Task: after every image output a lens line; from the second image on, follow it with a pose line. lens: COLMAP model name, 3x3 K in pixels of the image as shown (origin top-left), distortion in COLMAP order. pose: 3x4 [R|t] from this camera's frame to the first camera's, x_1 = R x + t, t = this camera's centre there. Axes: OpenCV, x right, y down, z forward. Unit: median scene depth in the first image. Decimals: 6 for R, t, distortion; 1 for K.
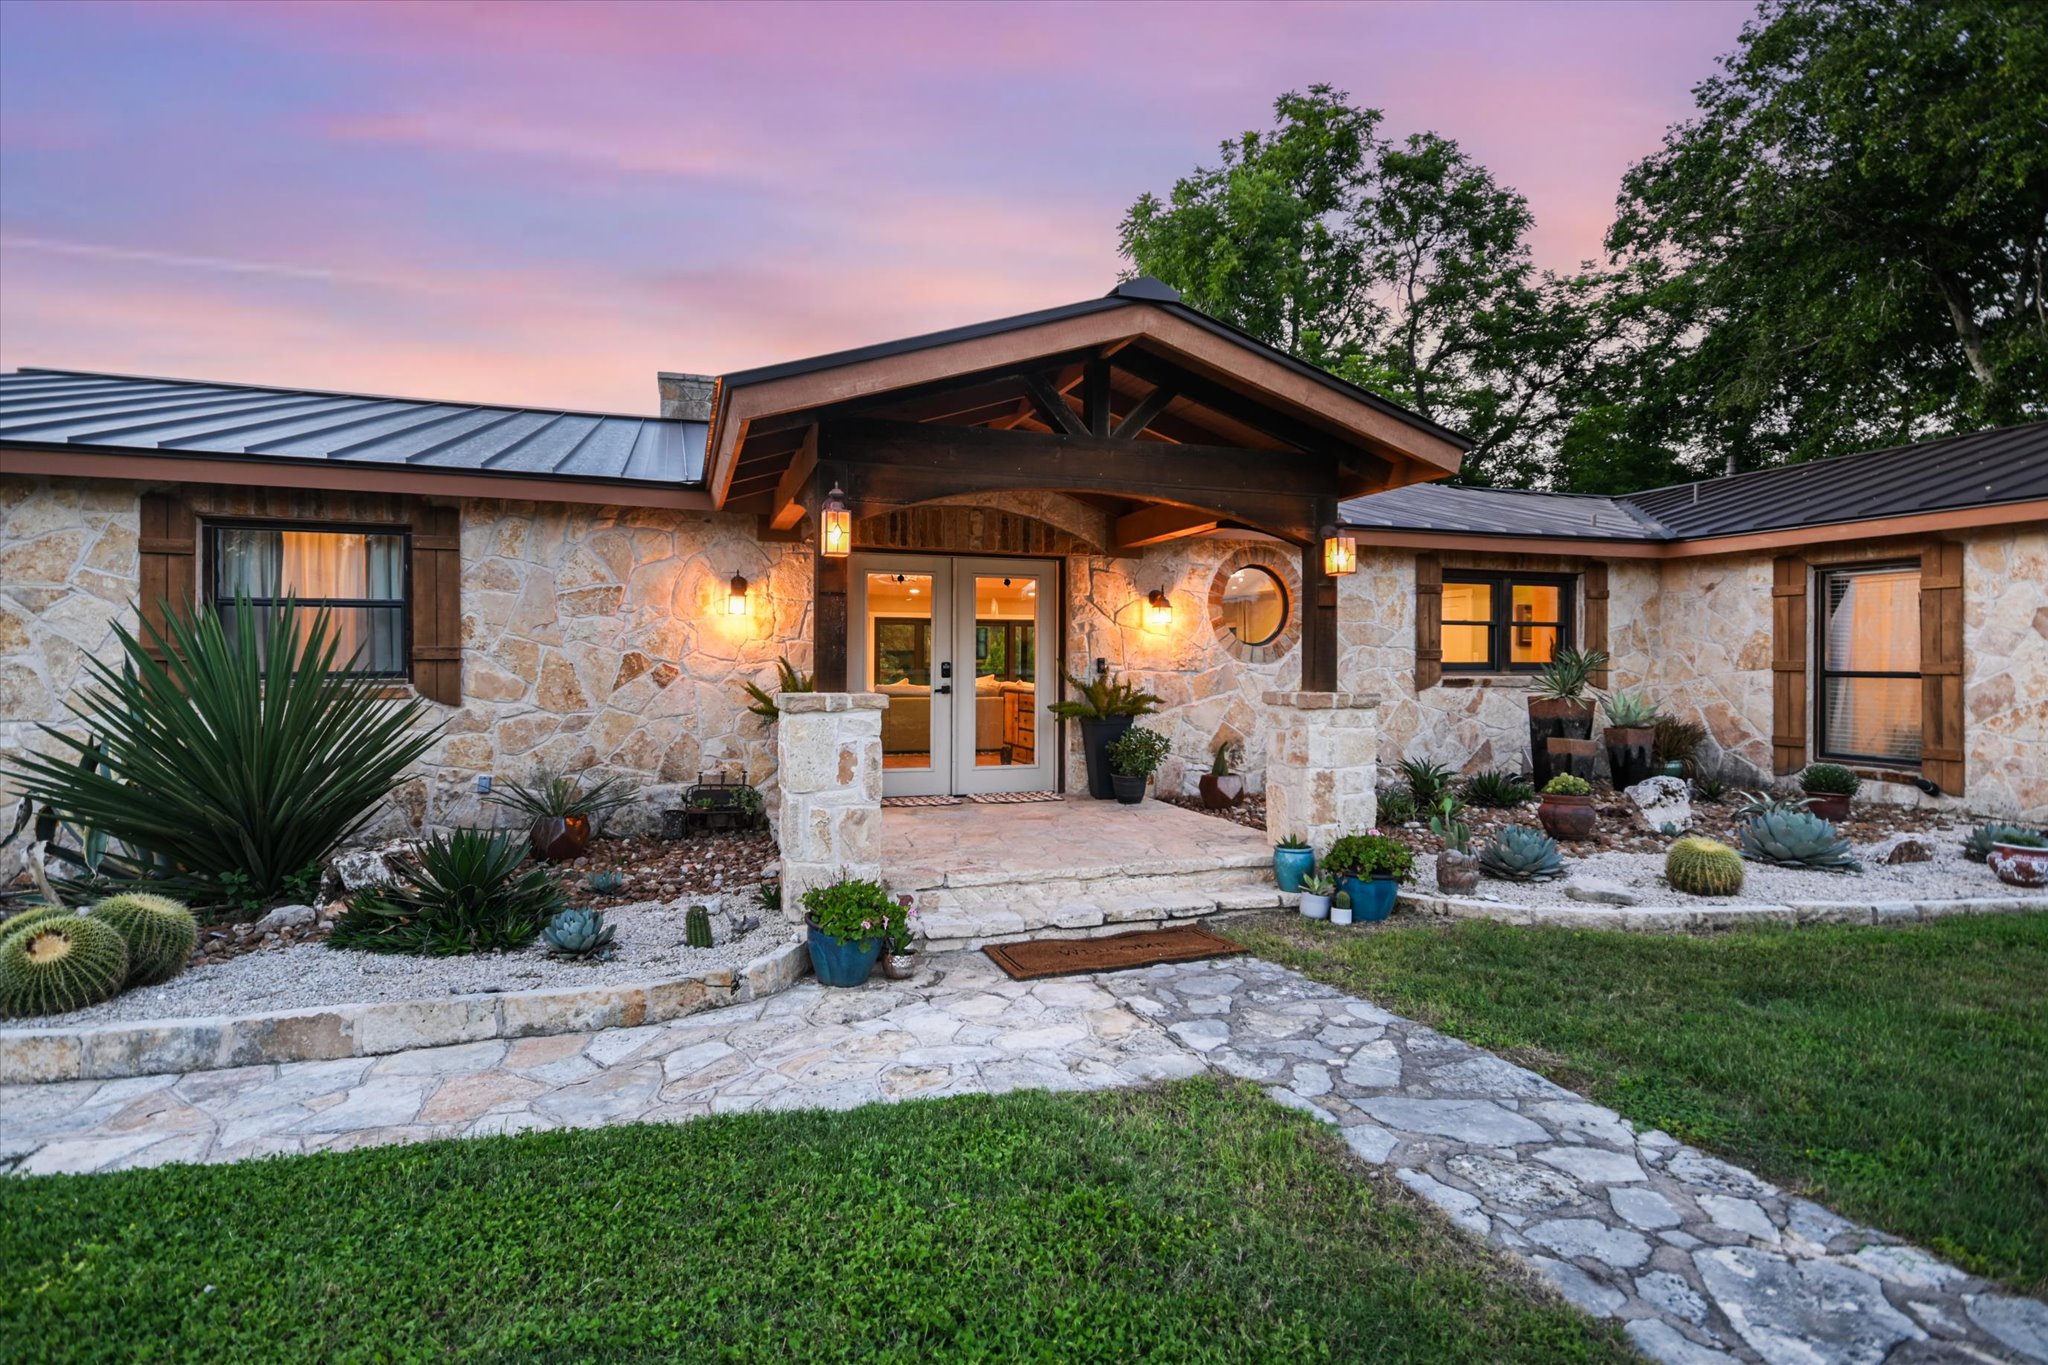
lens RADIAL K [[1069.0, 0, 1018.3], [0, 1069.0, 672.7], [0, 0, 1]] dist [0.003417, 0.000820]
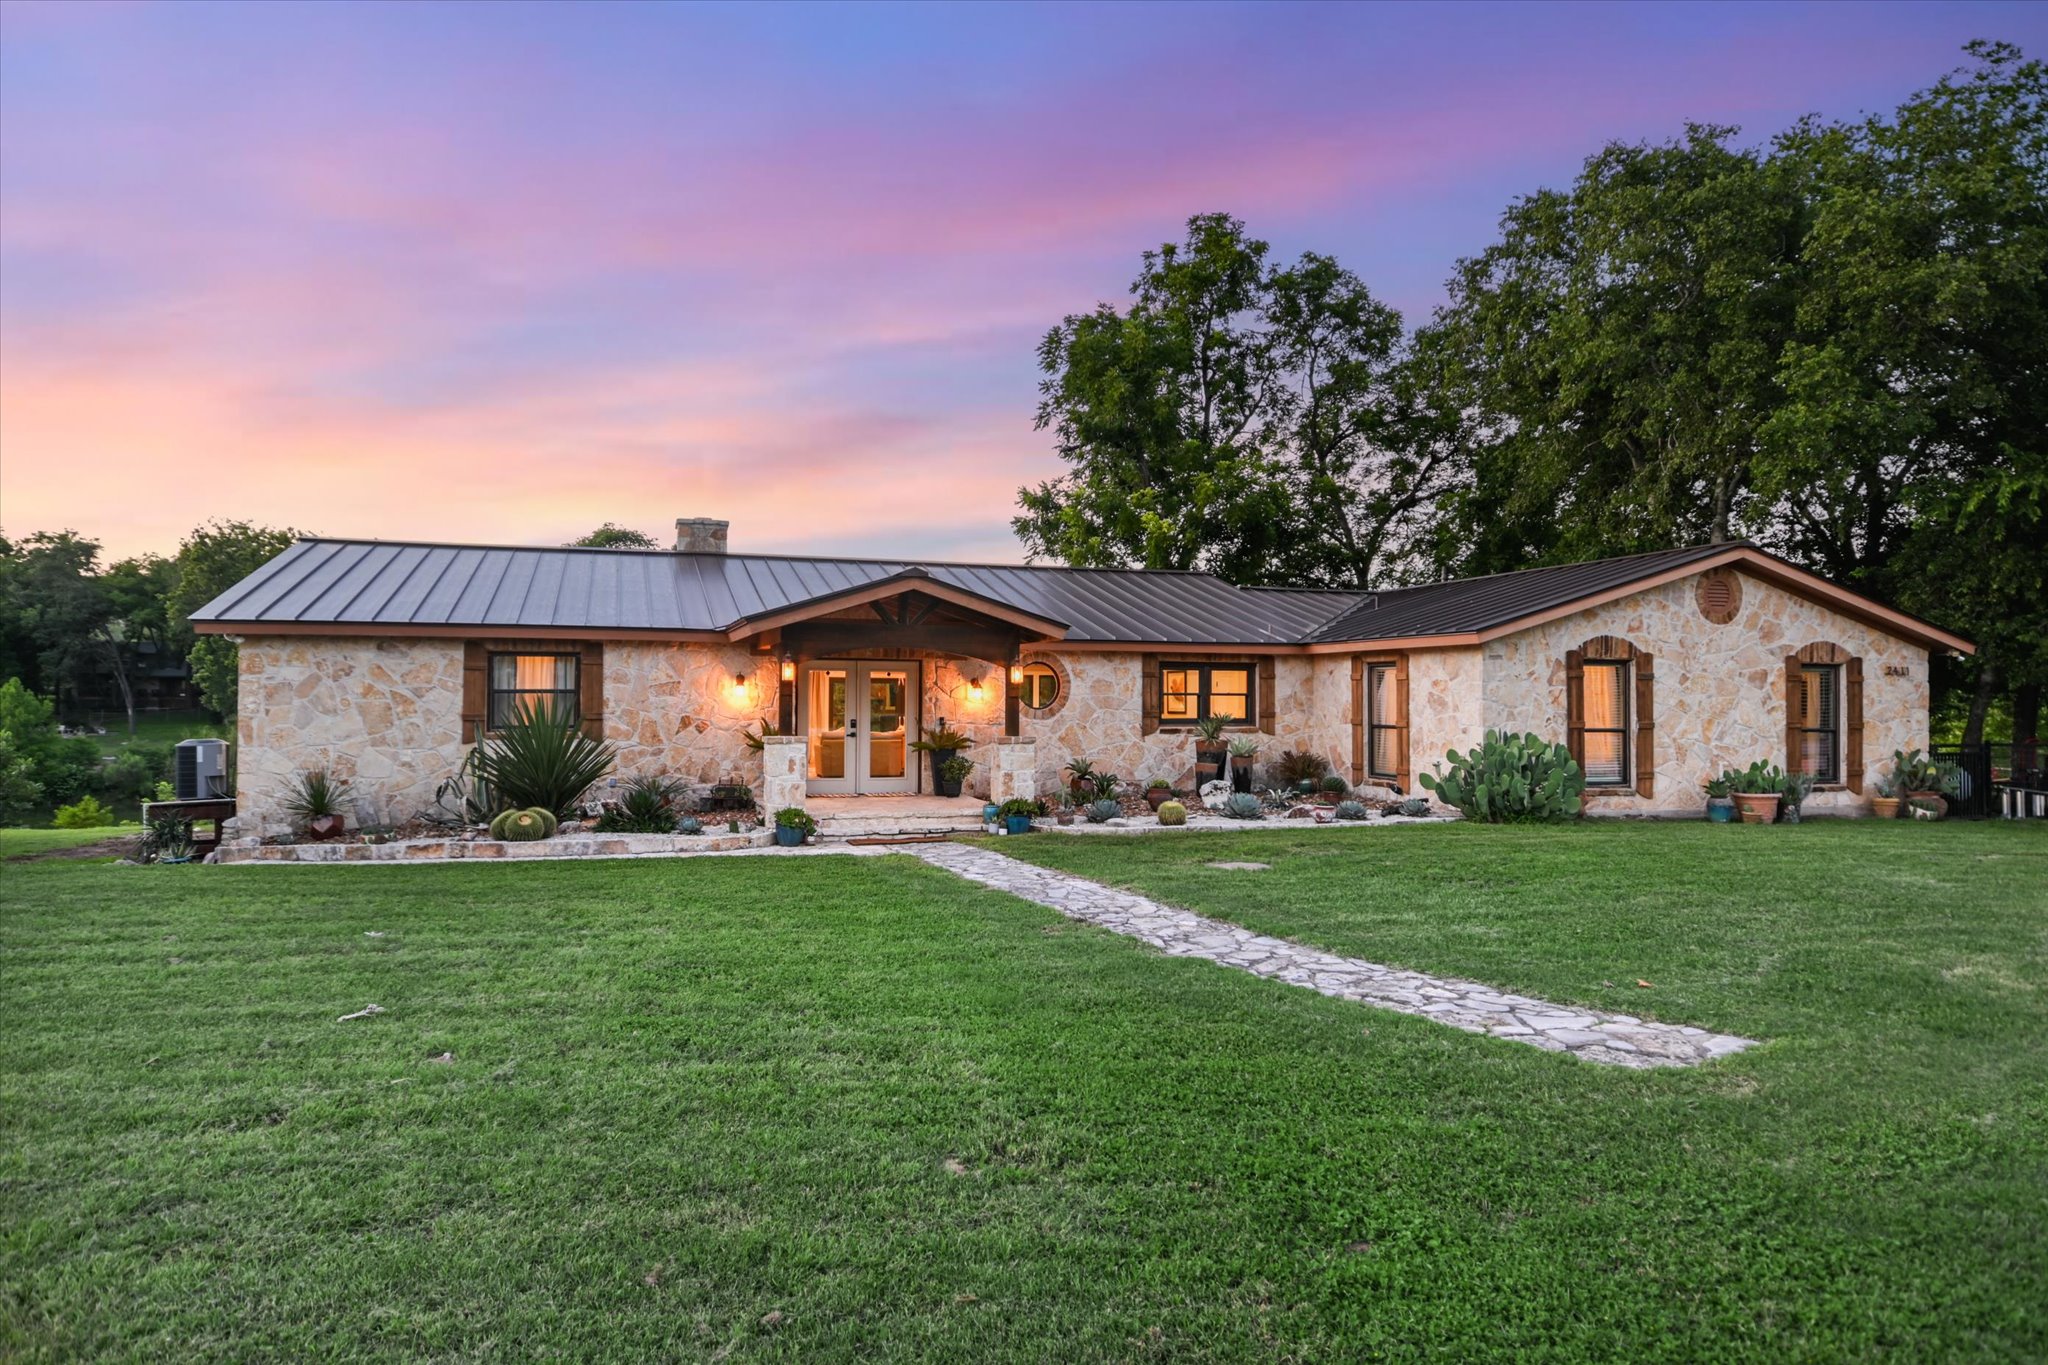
lens RADIAL K [[1092.7, 0, 979.4], [0, 1092.7, 685.2], [0, 0, 1]] dist [-0.002389, 0.000062]
pose [[0.999938, 0.001483, -0.011061, 0.167631], [-0.001800, 0.999587, -0.028675, -0.015376], [0.011014, 0.028693, 0.999528, -0.850643]]
